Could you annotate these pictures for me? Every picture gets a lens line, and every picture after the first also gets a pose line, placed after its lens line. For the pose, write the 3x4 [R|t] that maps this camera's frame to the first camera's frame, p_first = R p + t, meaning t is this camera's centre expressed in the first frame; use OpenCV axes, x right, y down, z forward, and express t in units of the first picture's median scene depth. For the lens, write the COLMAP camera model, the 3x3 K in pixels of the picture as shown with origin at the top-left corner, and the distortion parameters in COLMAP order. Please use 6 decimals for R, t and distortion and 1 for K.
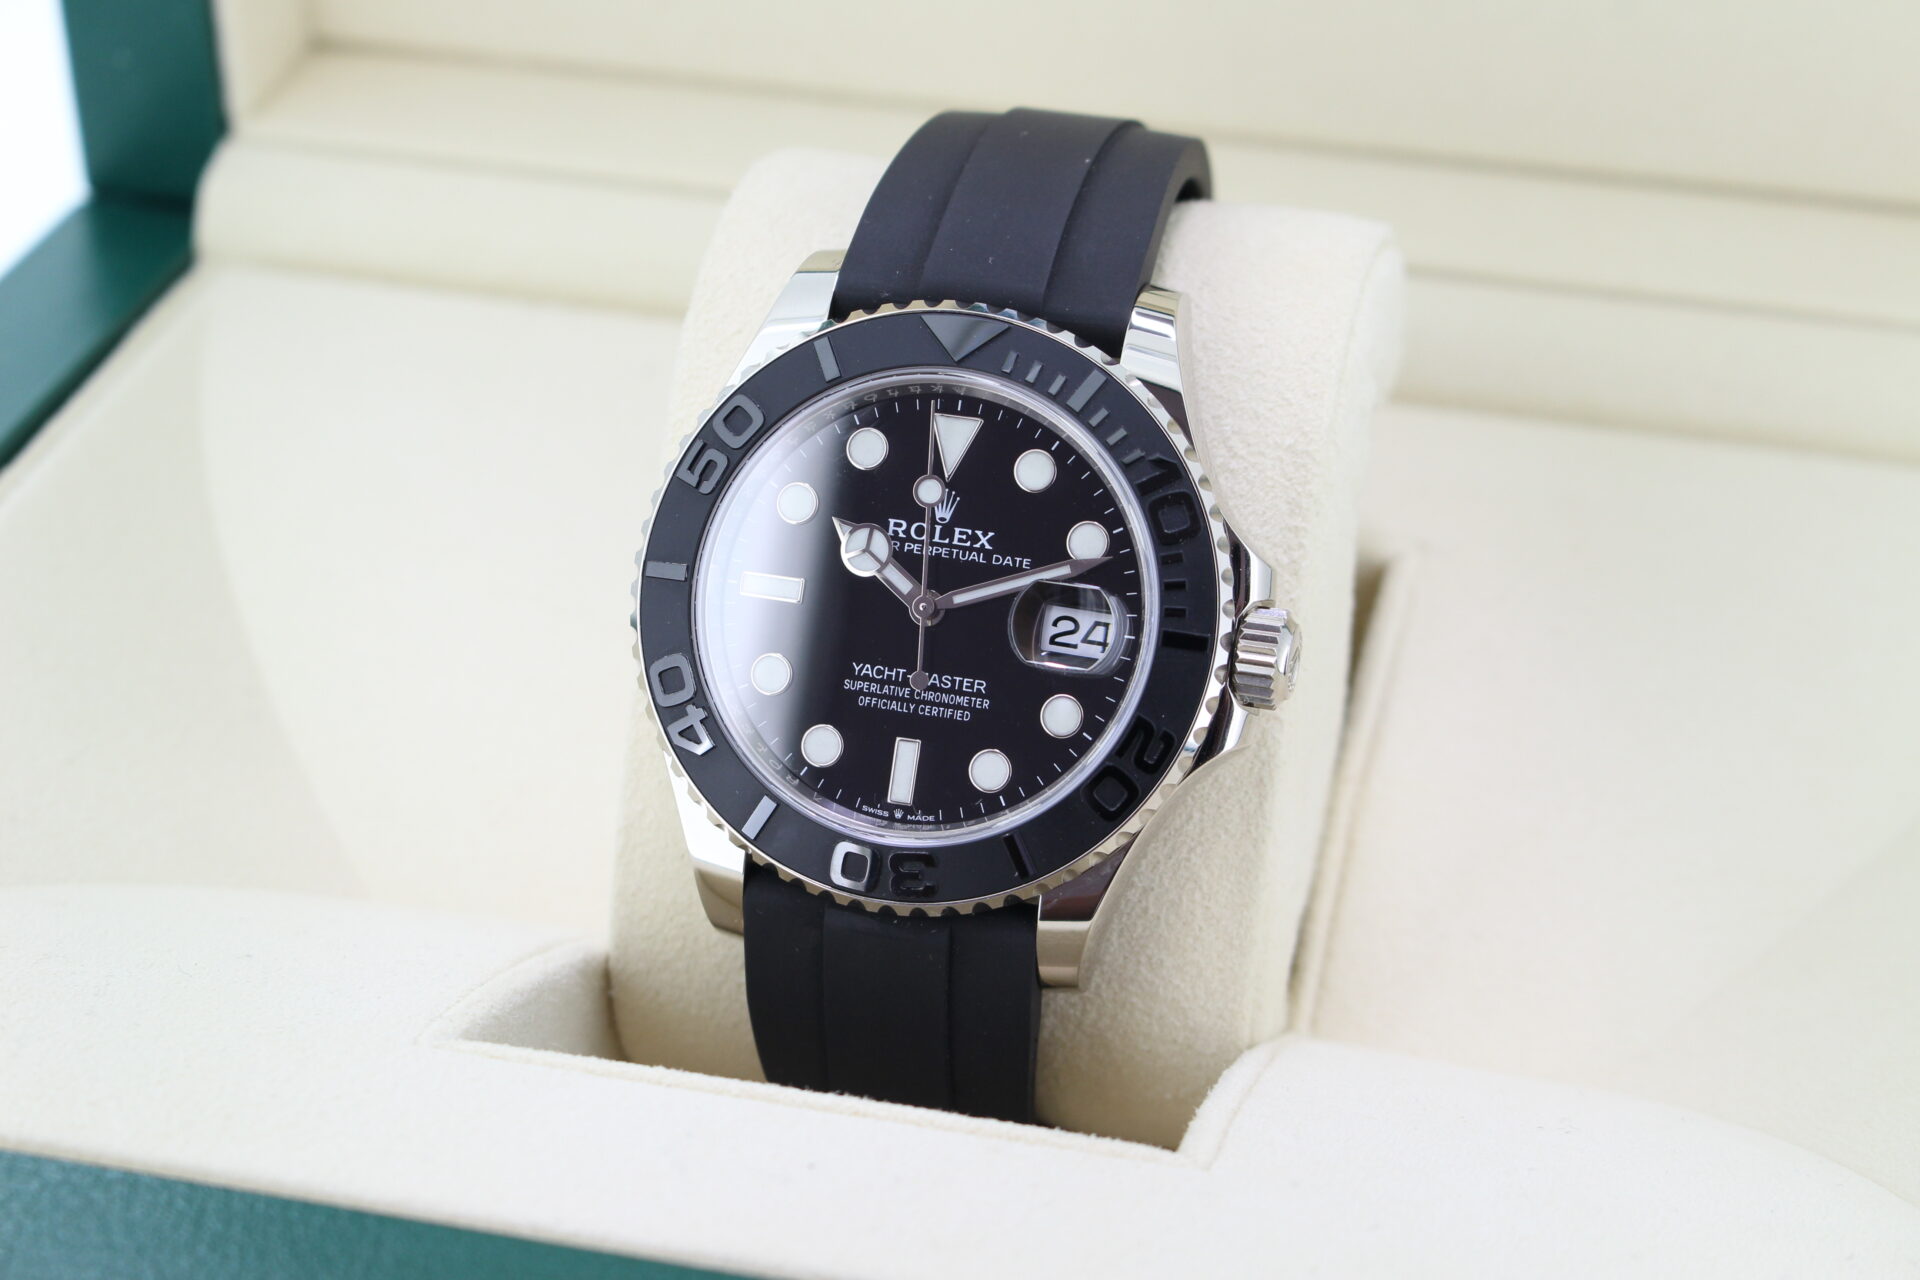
lens RADIAL K [[4281.1, 0, 947.6], [0, 4281.1, 640.2], [0, 0, 1]] dist [0.119443, 0.000000]
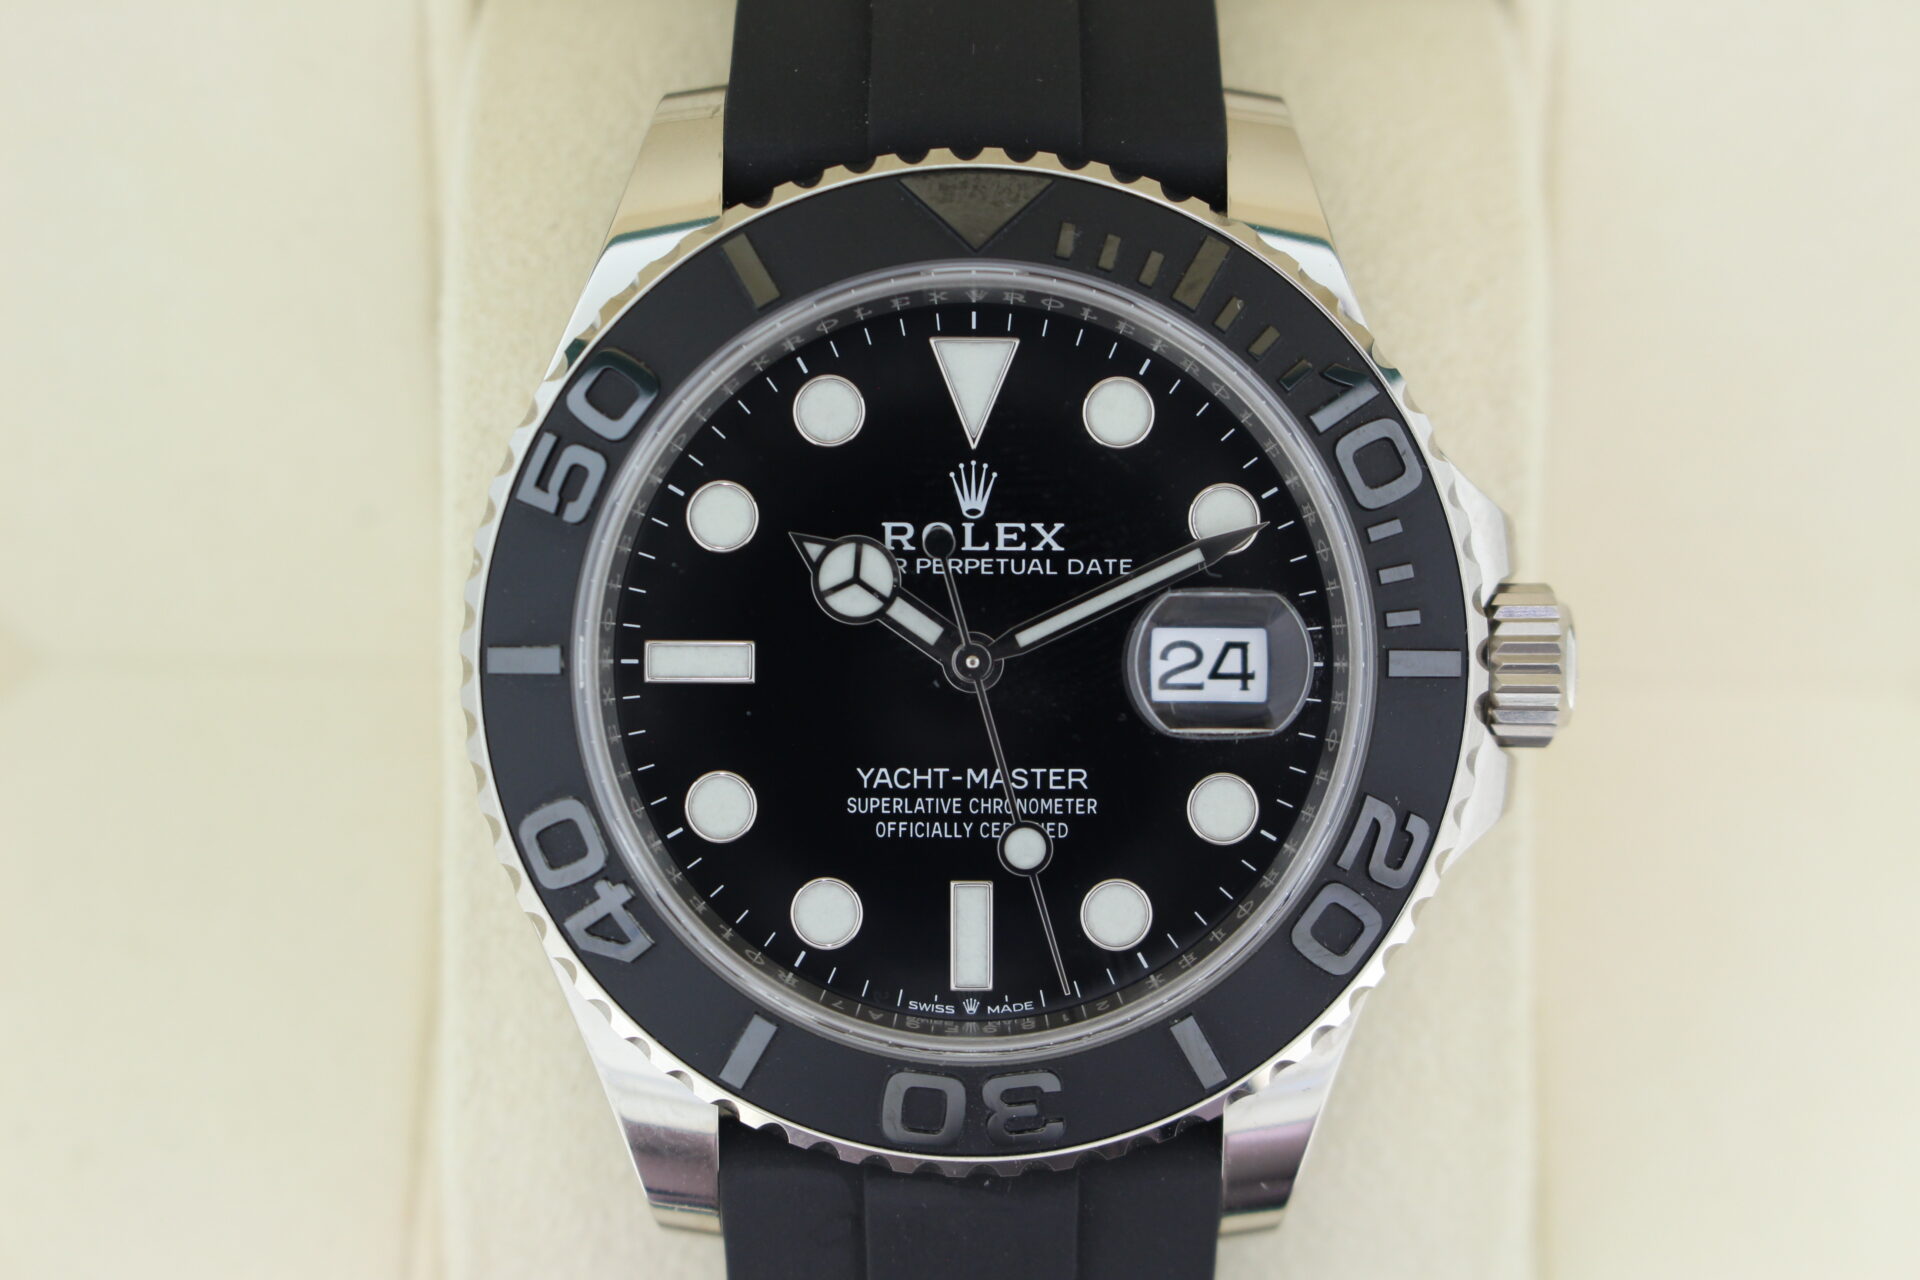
lens RADIAL K [[4193.1, 0, 924.3], [0, 4193.1, 593.1], [0, 0, 1]] dist [0.123344, 0.000000]
pose [[0.964230, -0.141272, 0.224283, -0.141824], [0.131716, 0.989642, 0.057093, -0.051590], [-0.230026, -0.025509, 0.972850, 0.427619]]
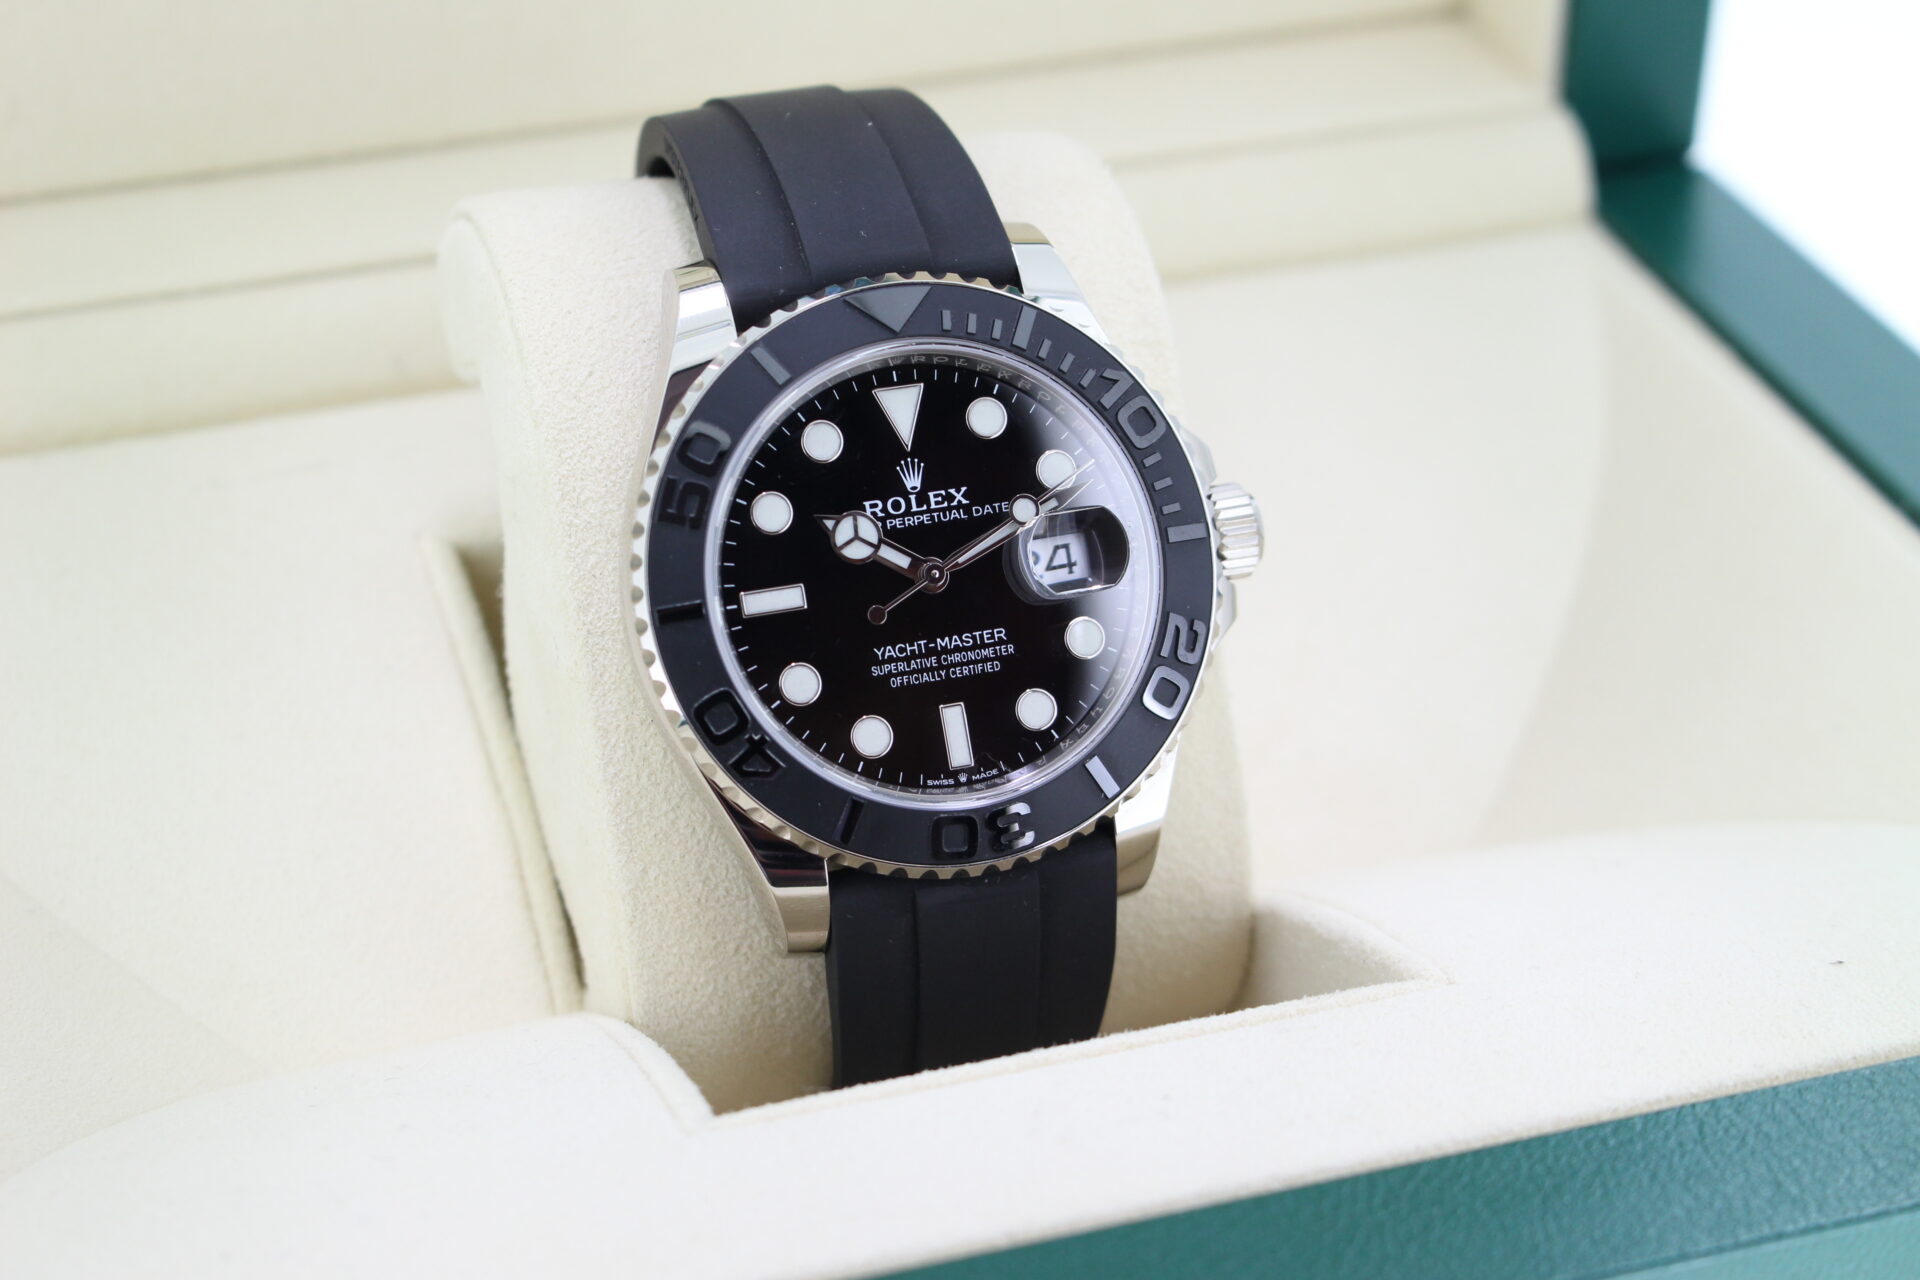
lens RADIAL K [[4281.1, 0, 958.1], [0, 4281.1, 641.2], [0, 0, 1]] dist [0.119443, 0.000000]
pose [[0.833667, -0.276793, 0.477897, -0.487518], [0.278038, 0.958027, 0.069857, -0.061504], [-0.477174, 0.074636, 0.875634, 0.109509]]
